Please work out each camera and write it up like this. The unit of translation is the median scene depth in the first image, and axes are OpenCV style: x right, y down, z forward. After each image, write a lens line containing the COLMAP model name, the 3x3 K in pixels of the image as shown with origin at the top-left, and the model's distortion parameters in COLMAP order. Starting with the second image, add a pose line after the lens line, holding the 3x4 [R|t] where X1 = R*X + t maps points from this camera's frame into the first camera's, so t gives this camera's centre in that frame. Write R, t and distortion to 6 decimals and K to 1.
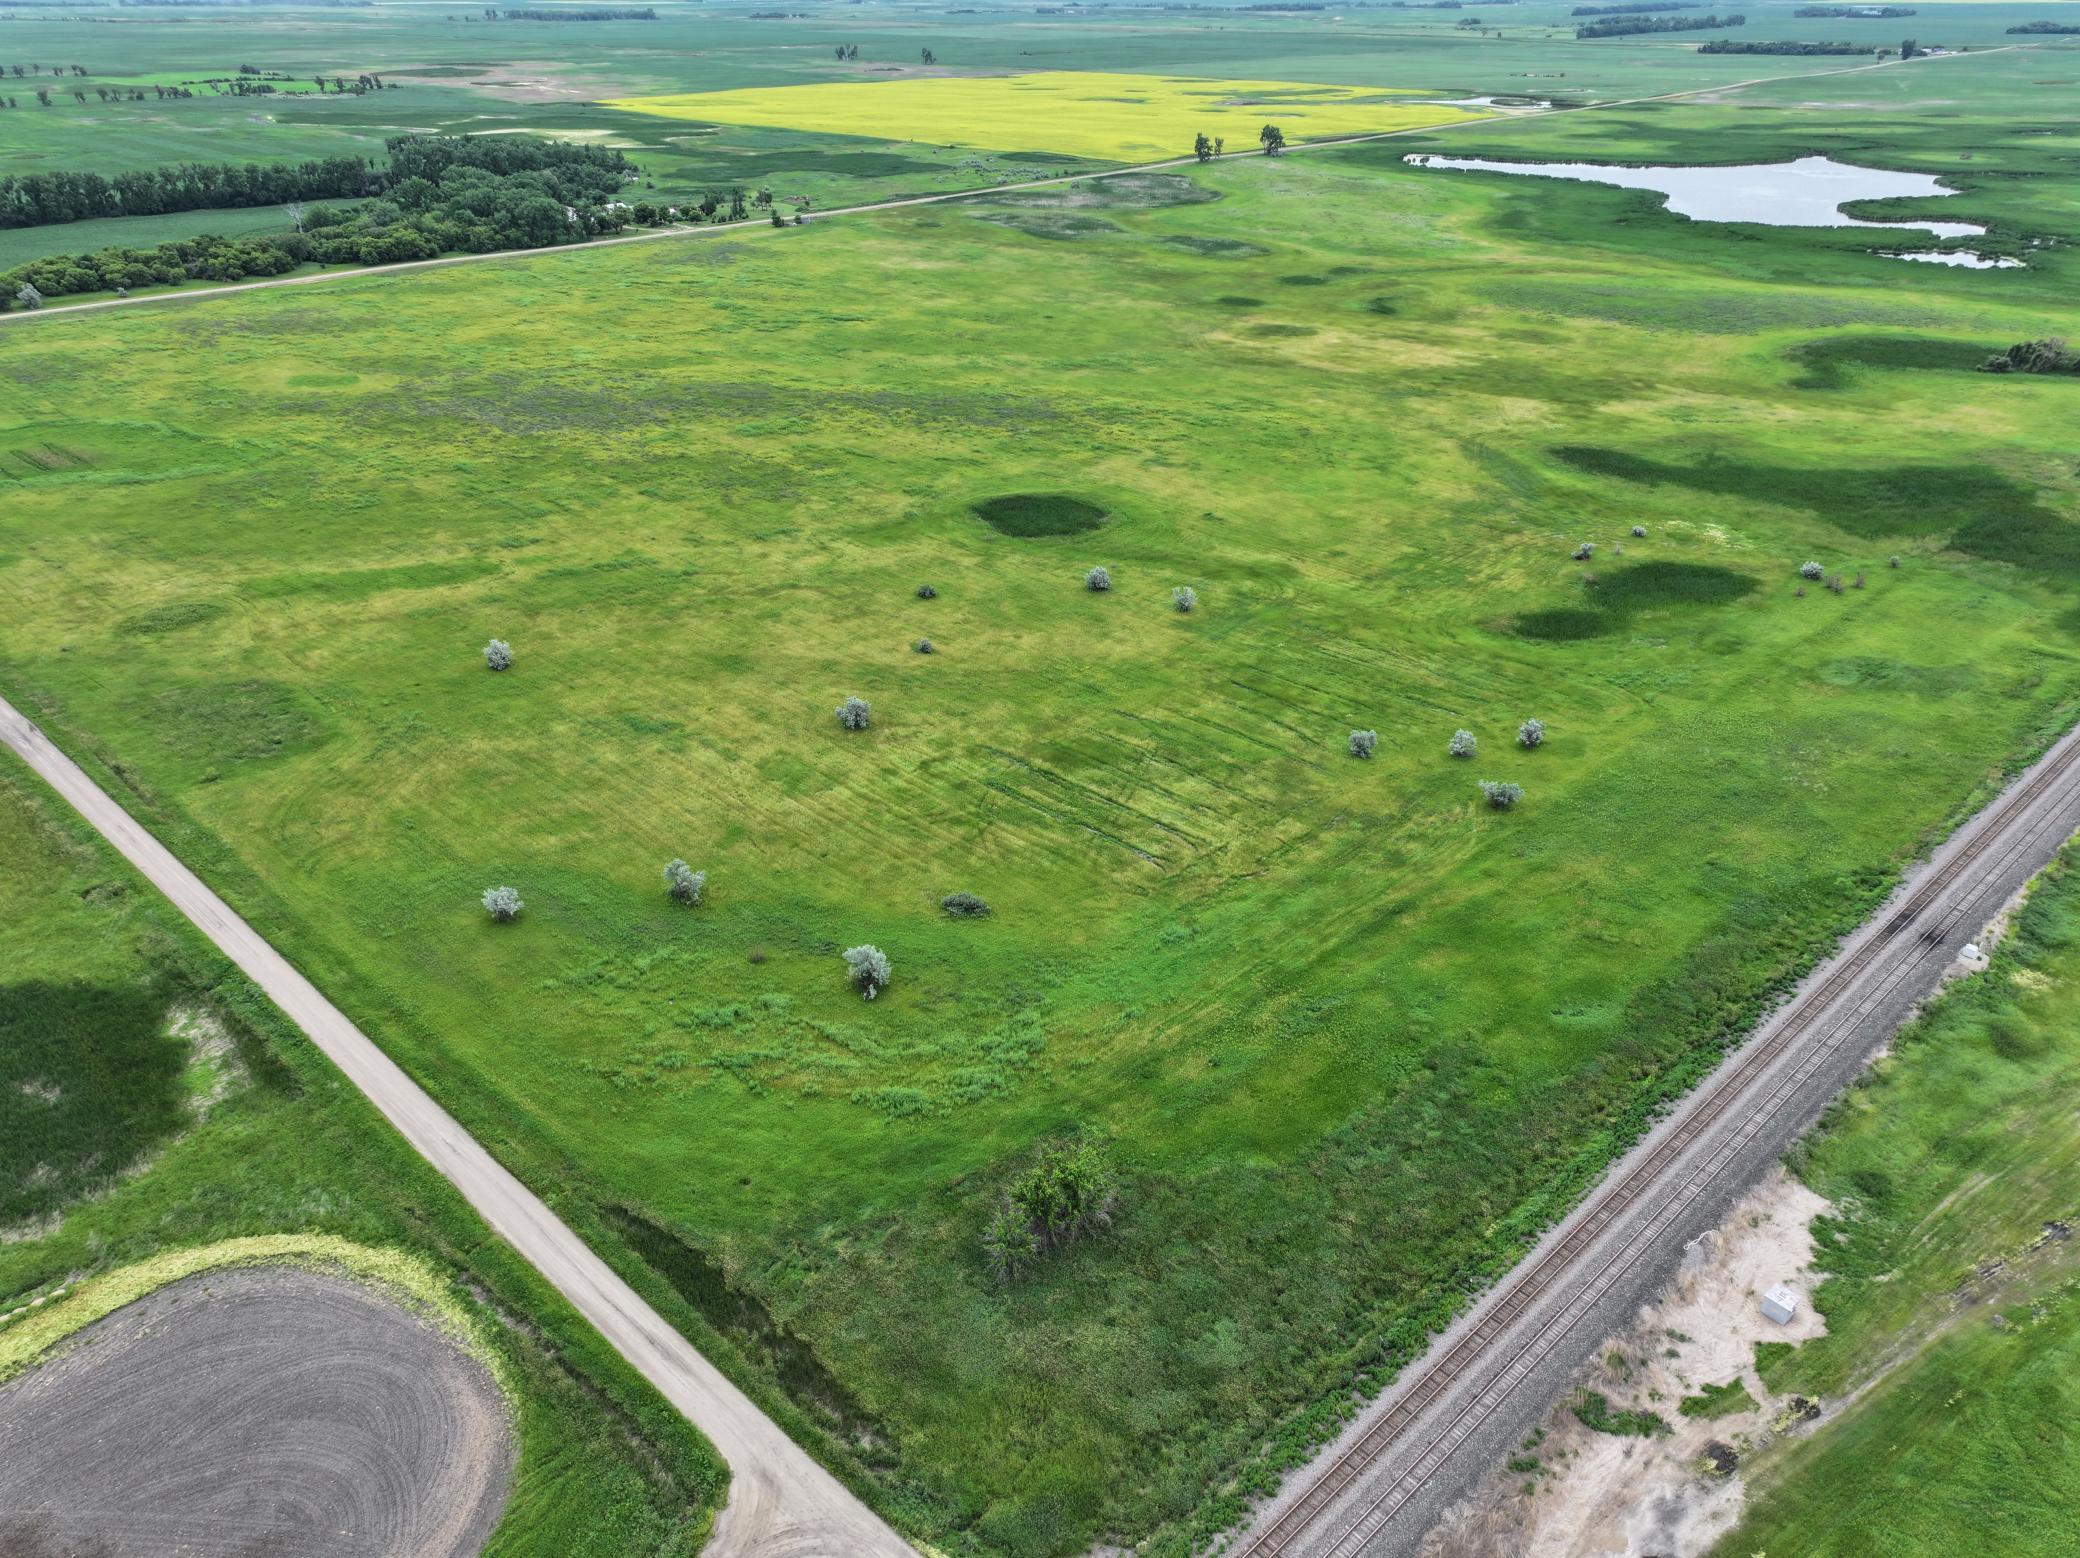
lens RADIAL K [[1439.4, 0, 1037.6], [0, 1439.4, 783.8], [0, 0, 1]] dist [-0.010369, 0.027438]
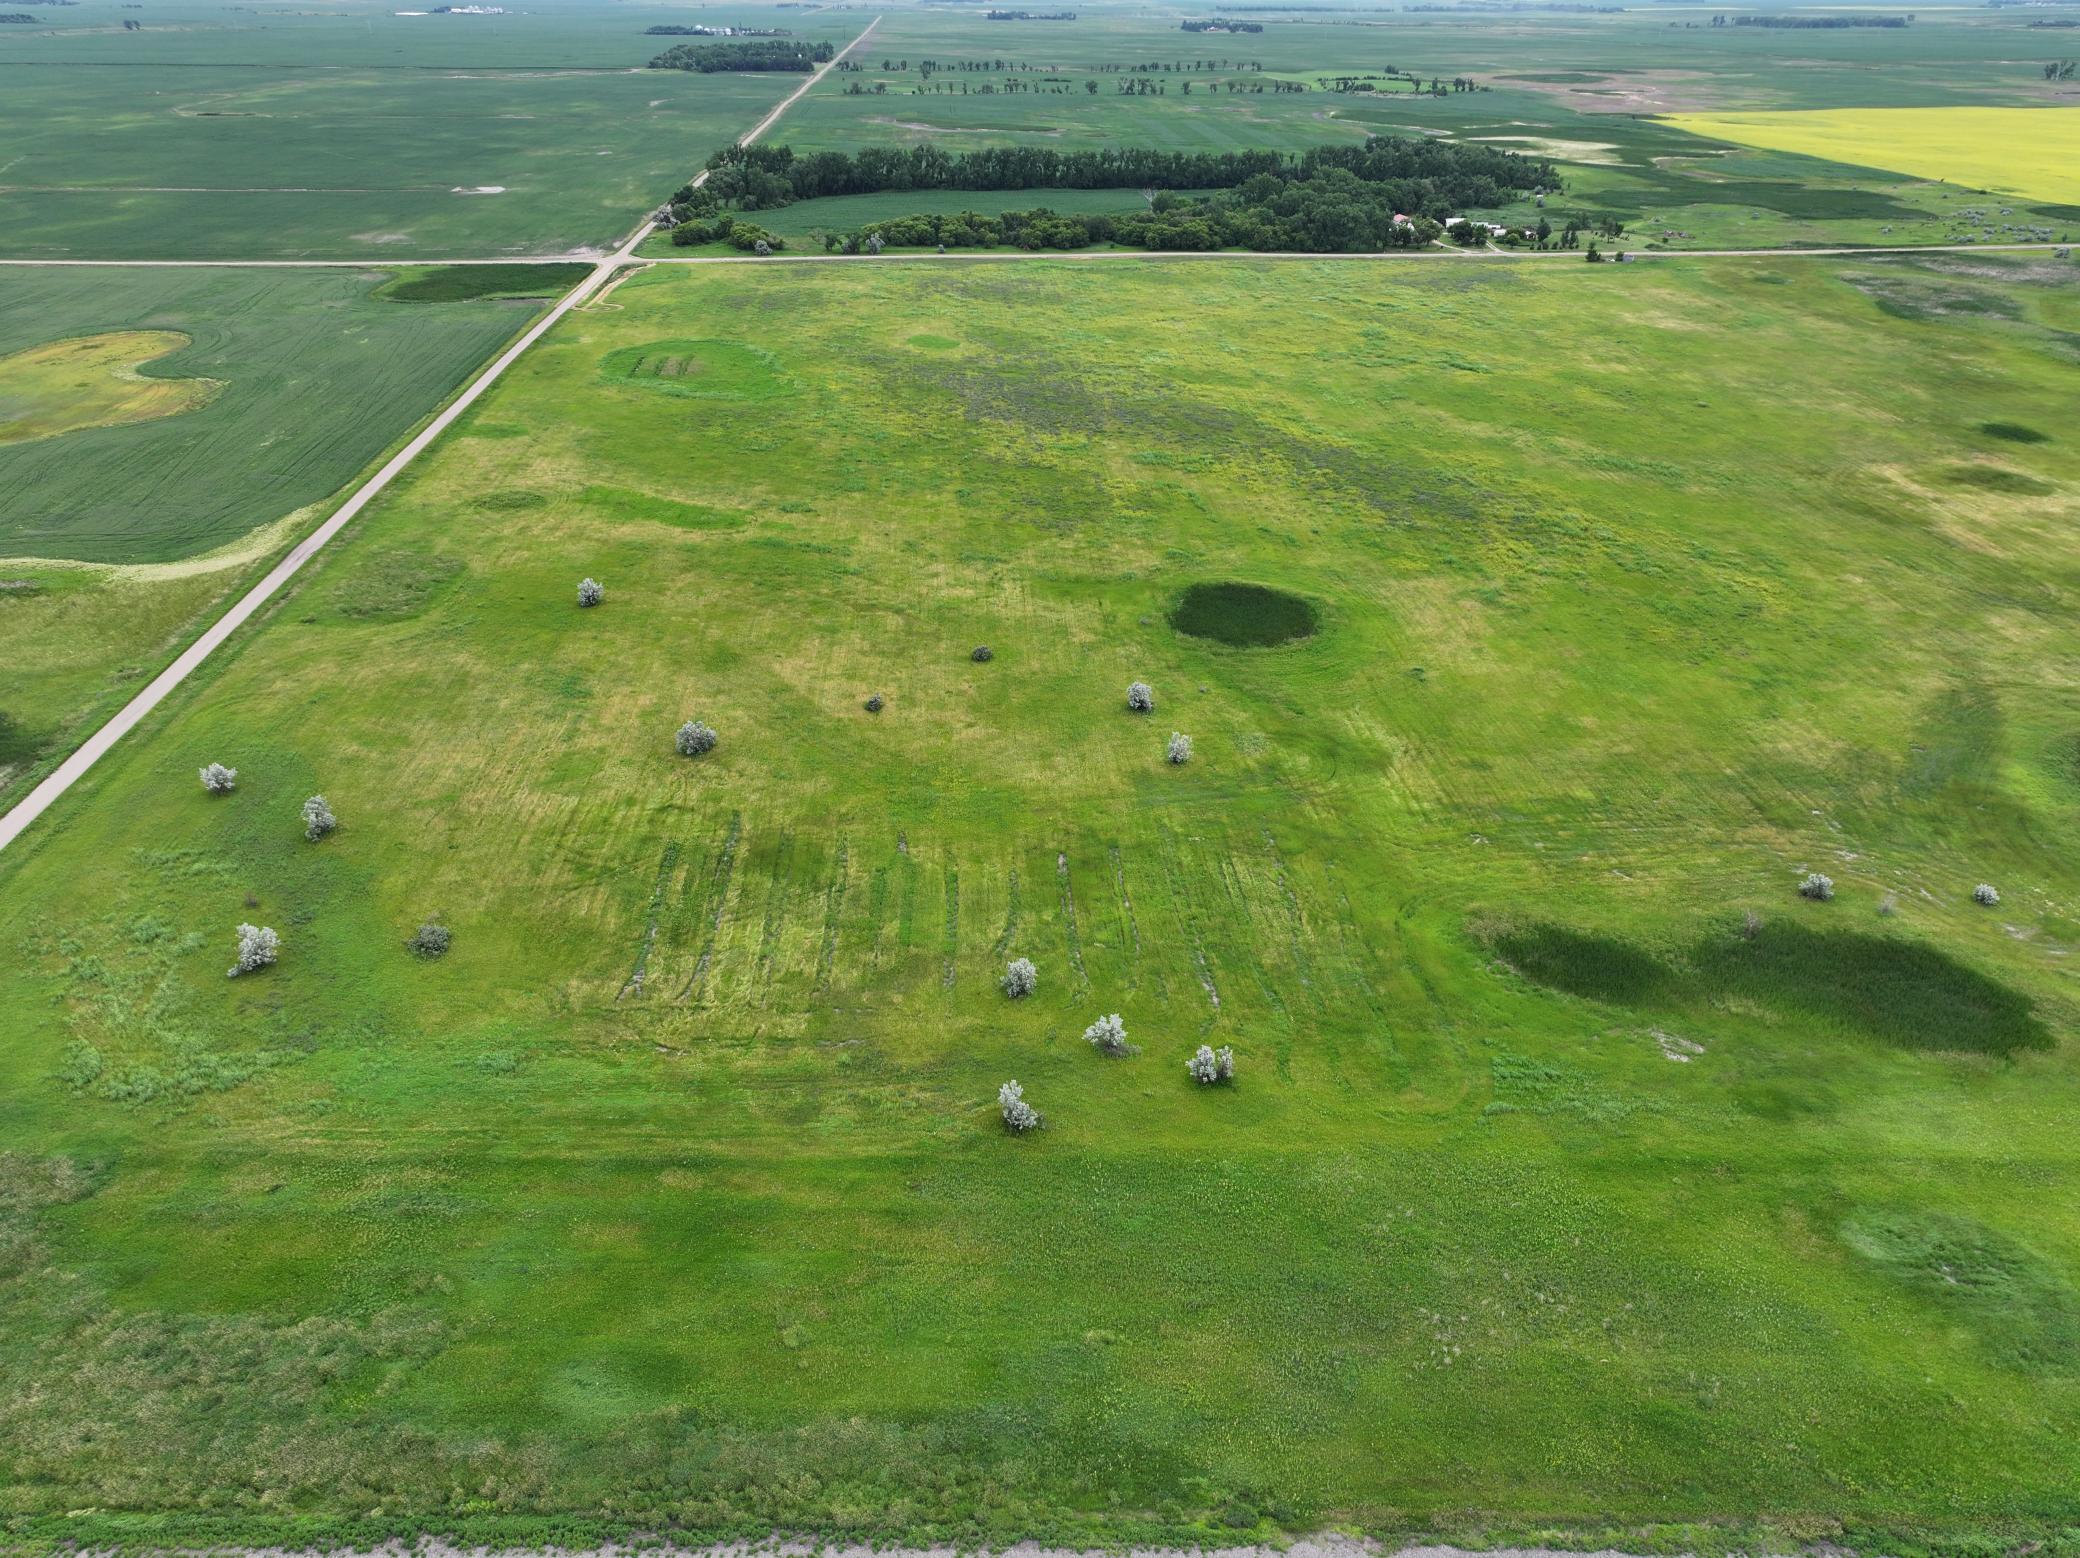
lens RADIAL K [[1439.4, 0, 1037.6], [0, 1439.4, 783.8], [0, 0, 1]] dist [-0.010369, 0.027438]
pose [[0.737924, 0.332223, -0.587449, 0.495427], [-0.334085, 0.936131, 0.109755, -0.162273], [0.586392, 0.115267, 0.801784, 0.286797]]
